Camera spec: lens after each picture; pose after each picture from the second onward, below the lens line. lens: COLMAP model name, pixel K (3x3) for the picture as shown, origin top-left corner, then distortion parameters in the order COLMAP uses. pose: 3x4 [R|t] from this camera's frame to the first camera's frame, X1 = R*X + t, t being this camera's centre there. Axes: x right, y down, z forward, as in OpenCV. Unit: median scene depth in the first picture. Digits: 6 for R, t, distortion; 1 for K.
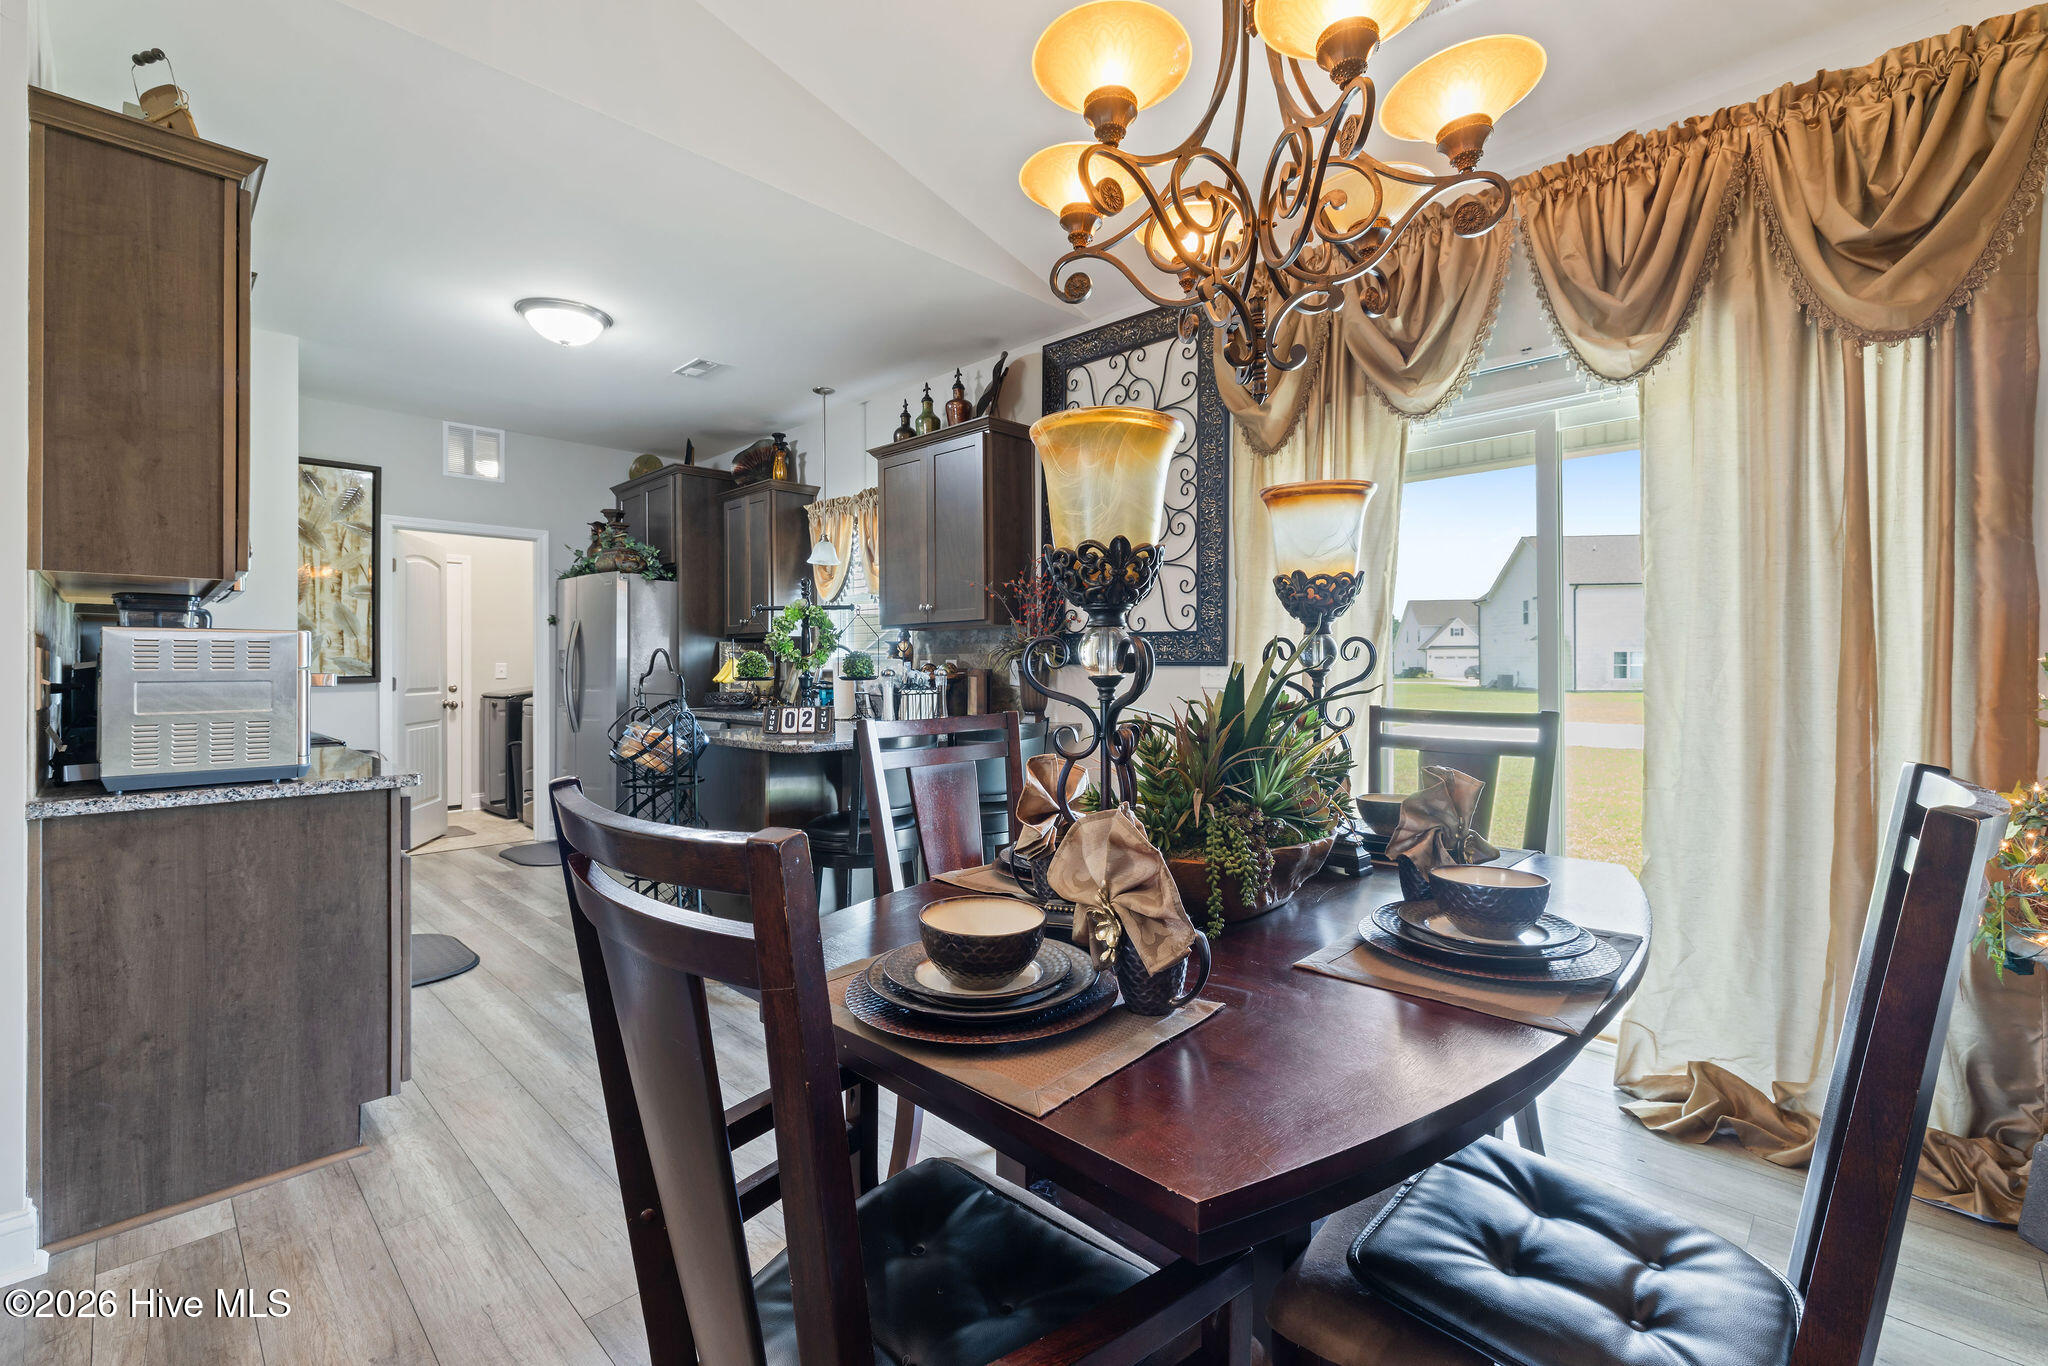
lens RADIAL K [[882.0, 0, 1029.4], [0, 882.0, 661.6], [0, 0, 1]] dist [-0.001788, -0.000306]
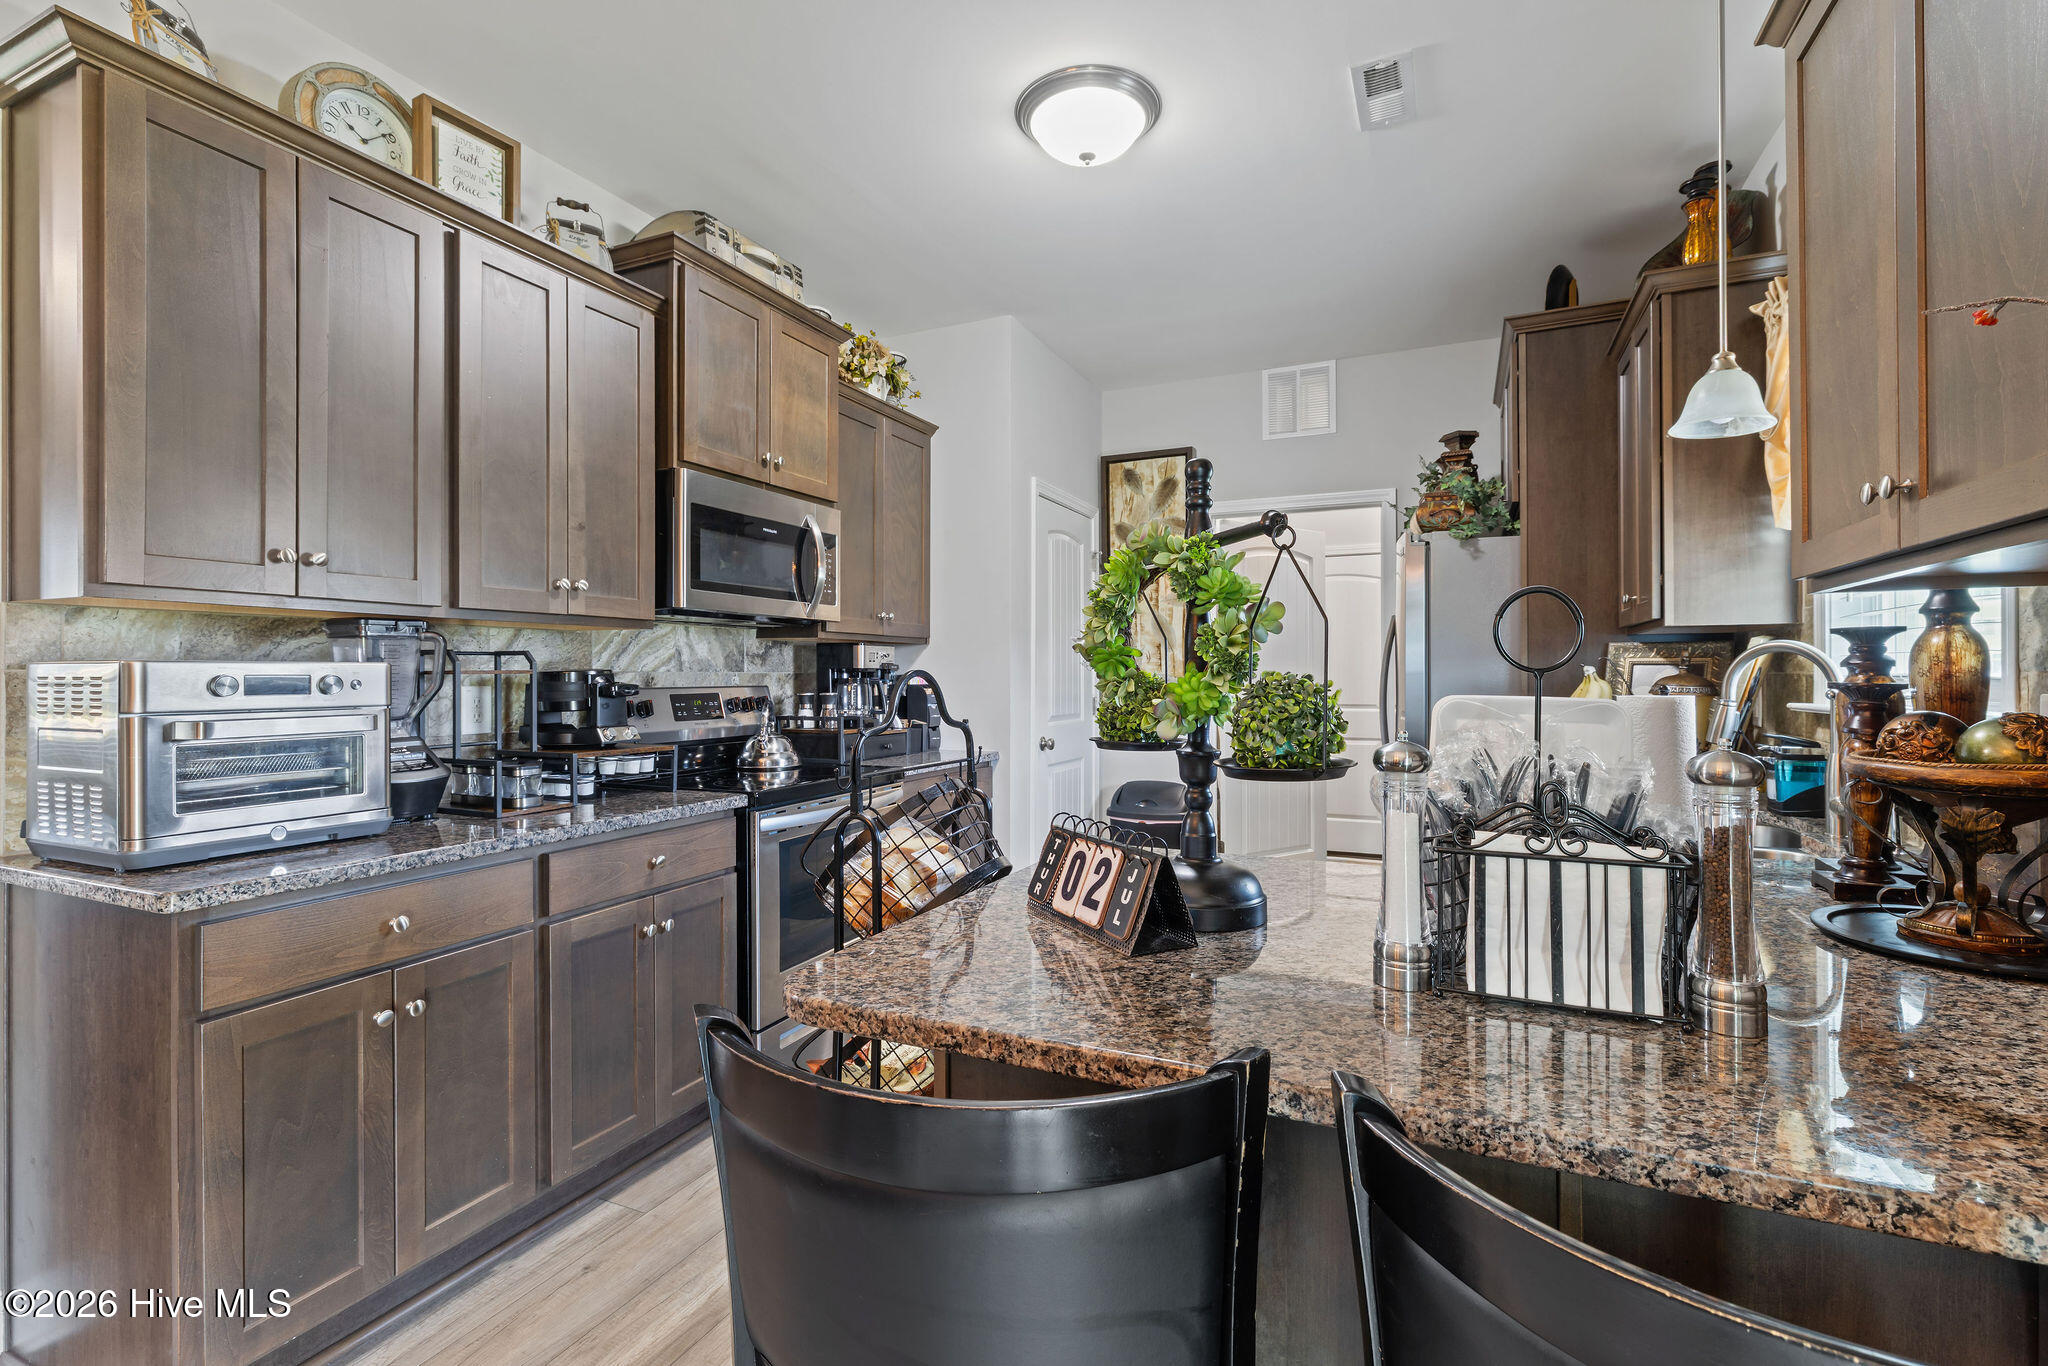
lens RADIAL K [[921.8, 0, 1022.5], [0, 921.8, 676.6], [0, 0, 1]] dist [0.002432, 0.000179]
pose [[0.330605, 0.005040, -0.943756, 0.039802], [0.003900, 0.999970, 0.006706, -0.009096], [0.943761, -0.005898, 0.330576, 0.562233]]
